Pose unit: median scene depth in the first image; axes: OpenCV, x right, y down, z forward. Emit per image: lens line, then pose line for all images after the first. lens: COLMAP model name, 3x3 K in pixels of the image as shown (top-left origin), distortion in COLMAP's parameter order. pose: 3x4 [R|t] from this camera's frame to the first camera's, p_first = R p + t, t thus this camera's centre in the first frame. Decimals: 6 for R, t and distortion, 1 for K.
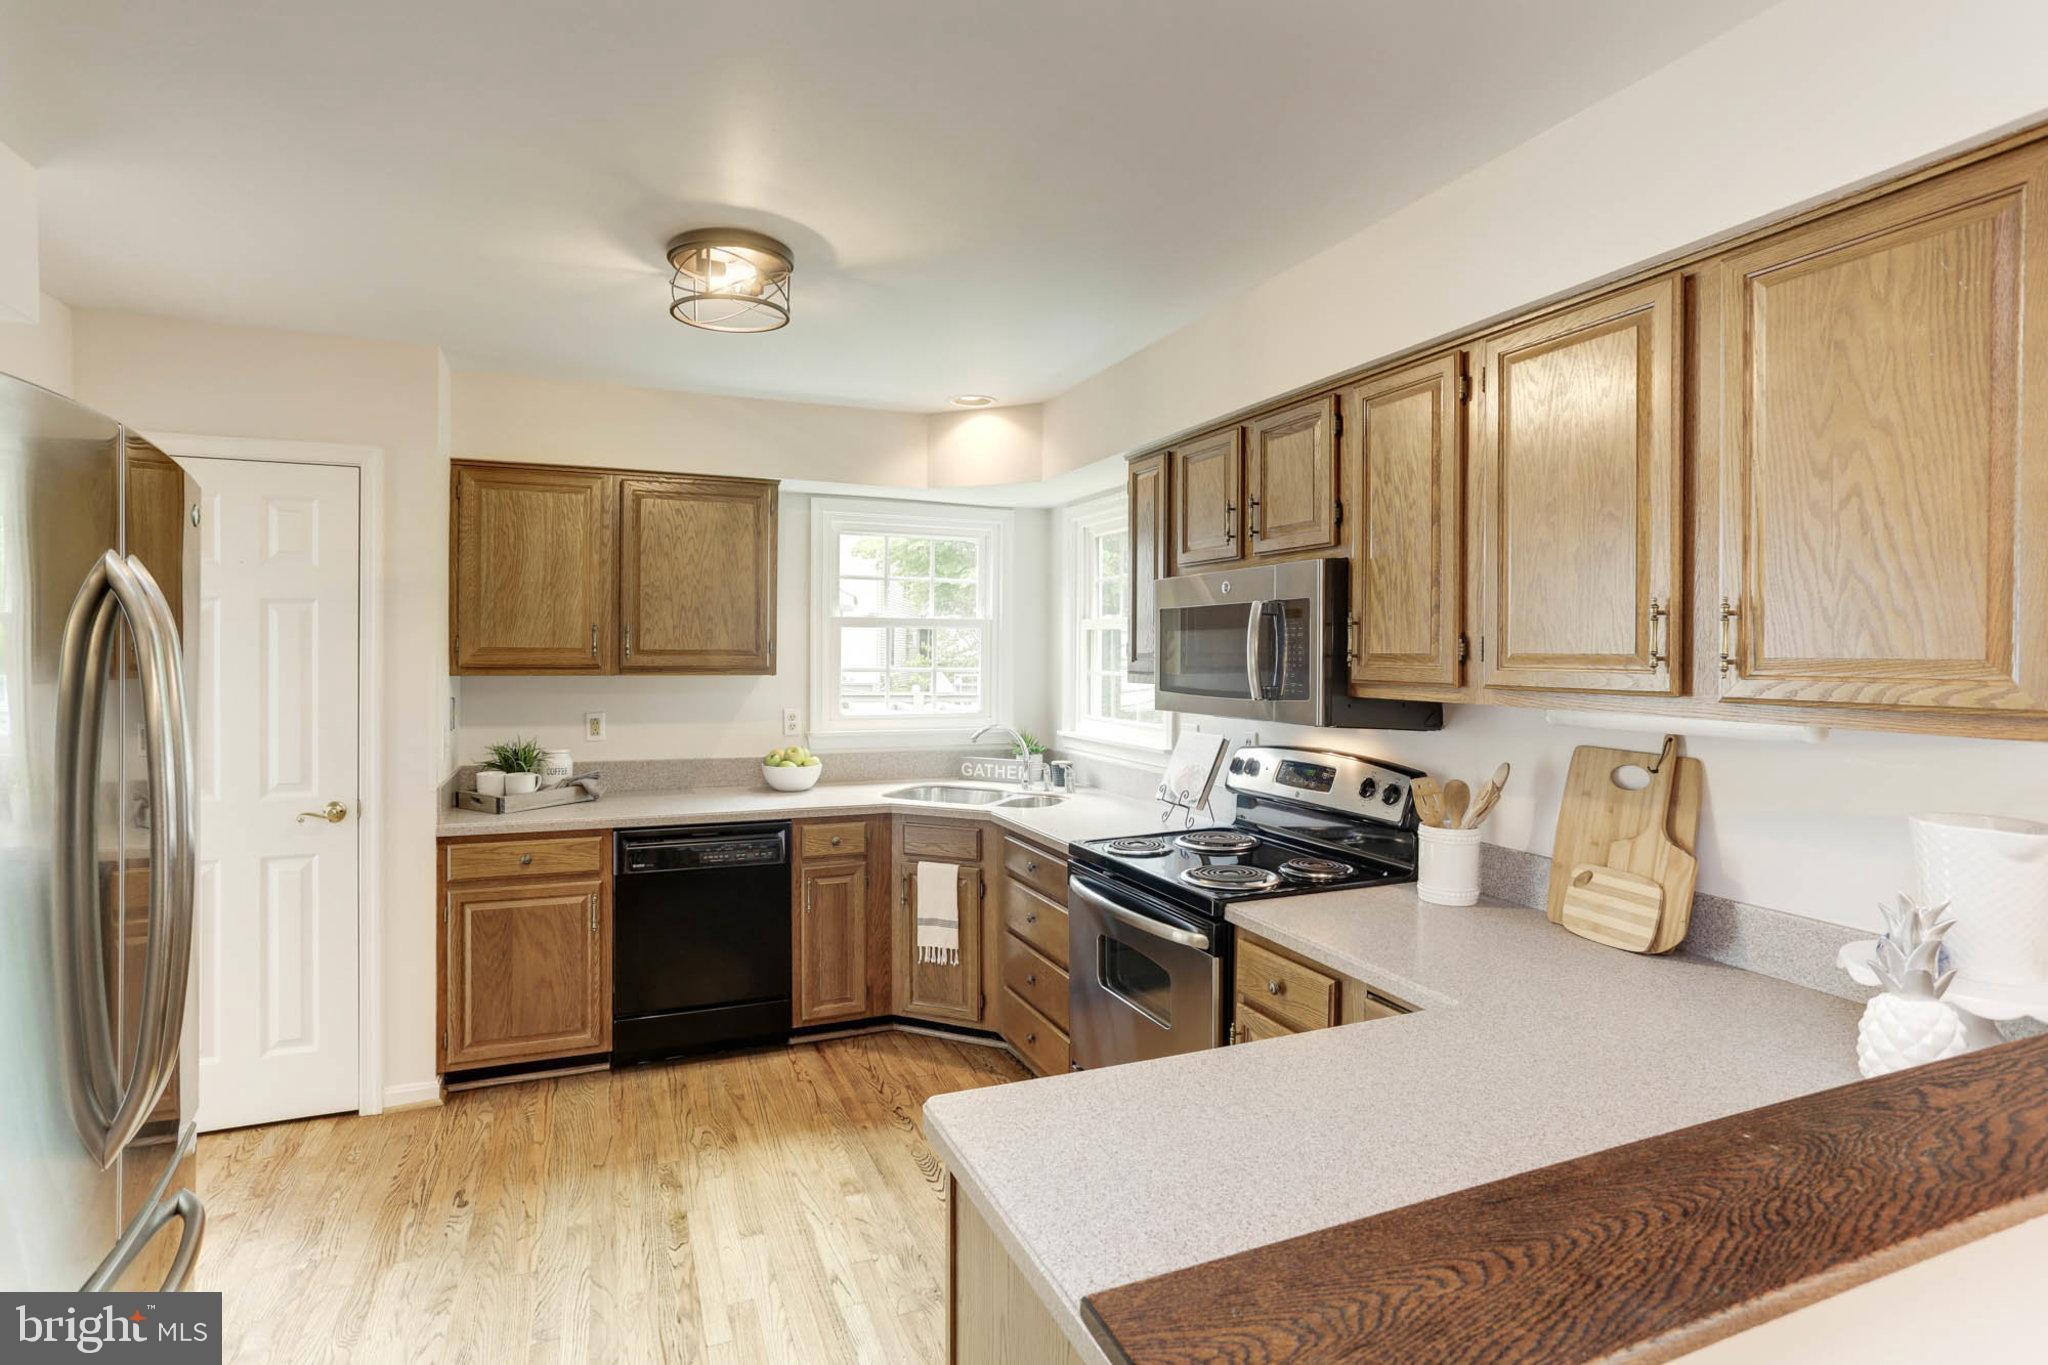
lens RADIAL K [[1003.5, 0, 1012.9], [0, 1003.5, 662.2], [0, 0, 1]] dist [-0.037574, 0.028430]
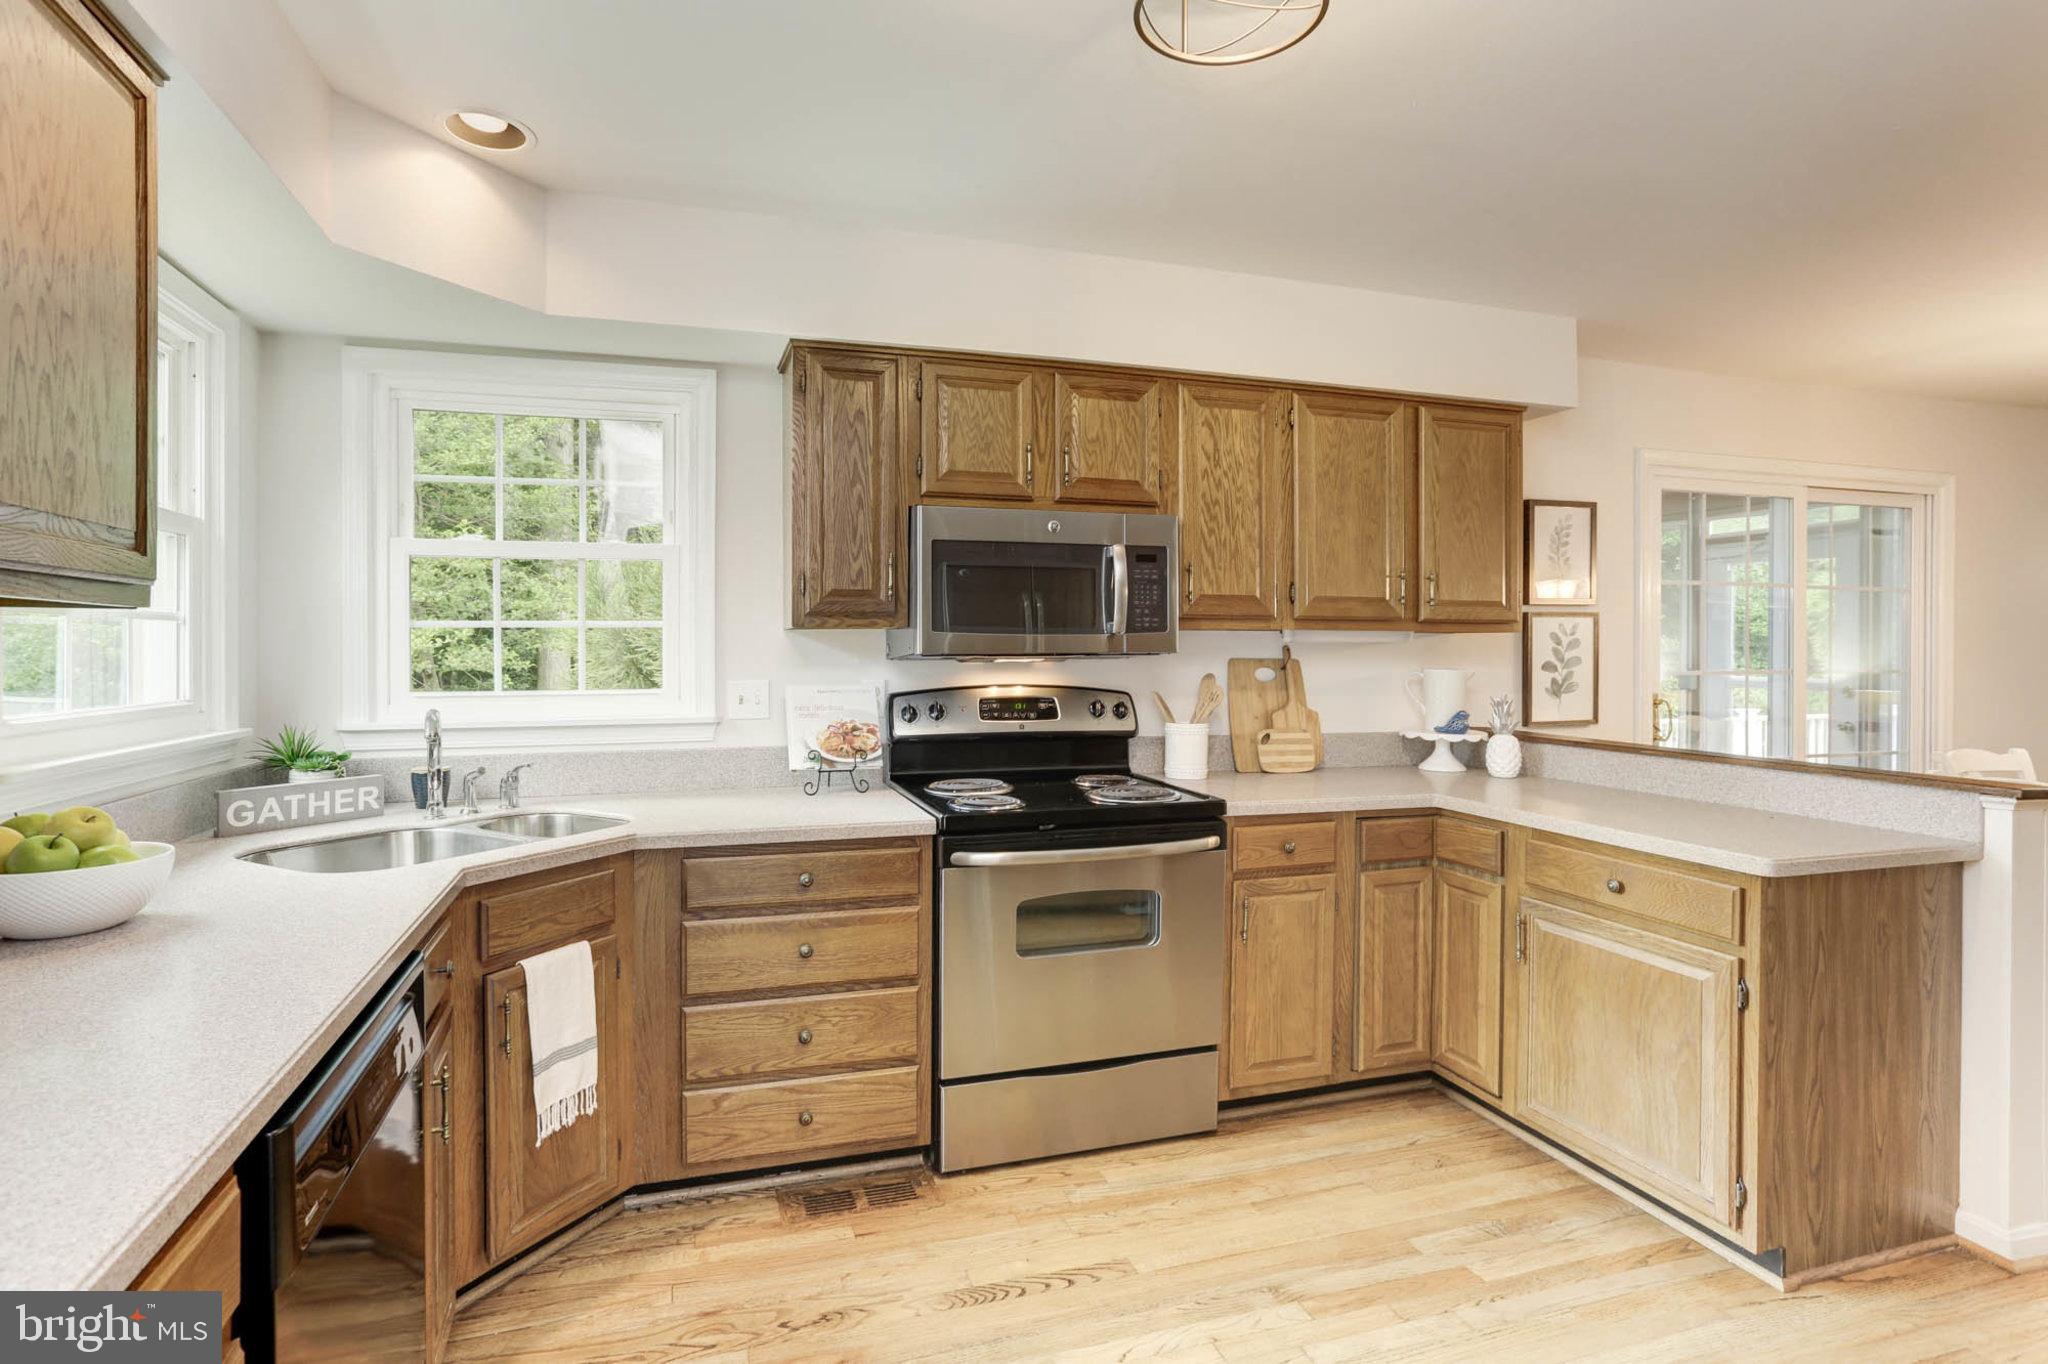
lens RADIAL K [[1015.4, 0, 995.7], [0, 1015.4, 651.9], [0, 0, 1]] dist [-0.036349, 0.028134]
pose [[0.098724, -0.013158, 0.995028, -0.635028], [0.008891, 0.999884, 0.012340, 0.030442], [-0.995075, 0.007629, 0.098829, 0.732567]]
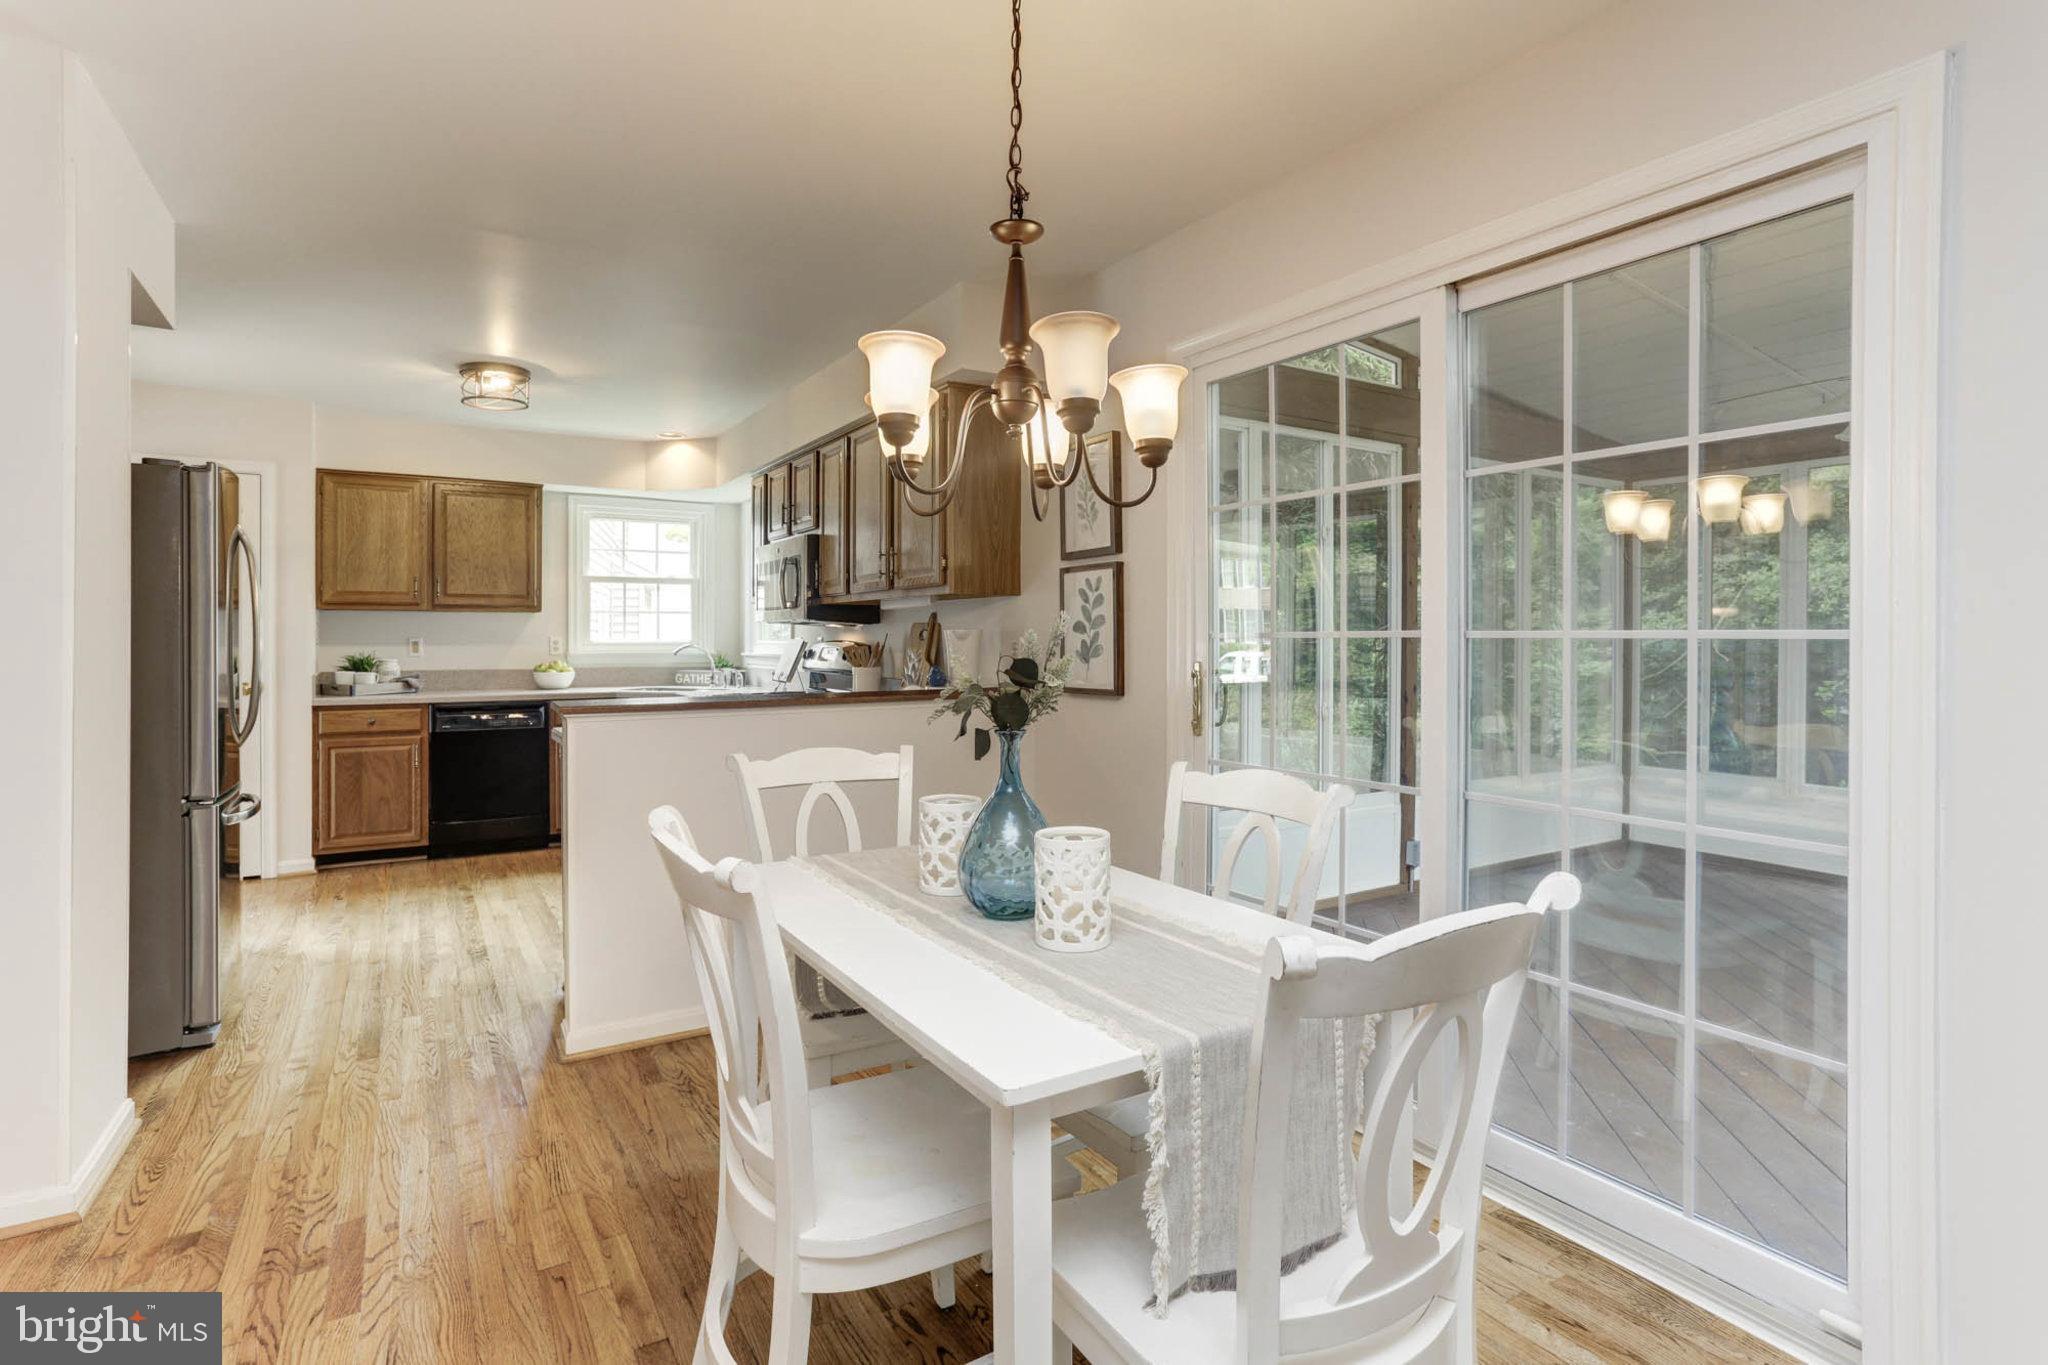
lens RADIAL K [[1015.4, 0, 995.7], [0, 1015.4, 652.4], [0, 0, 1]] dist [-0.036349, 0.028134]
pose [[0.990541, -0.005630, 0.137100, 0.265228], [0.005775, 0.999983, -0.000663, 0.088644], [-0.137094, 0.001449, 0.990557, -0.689636]]
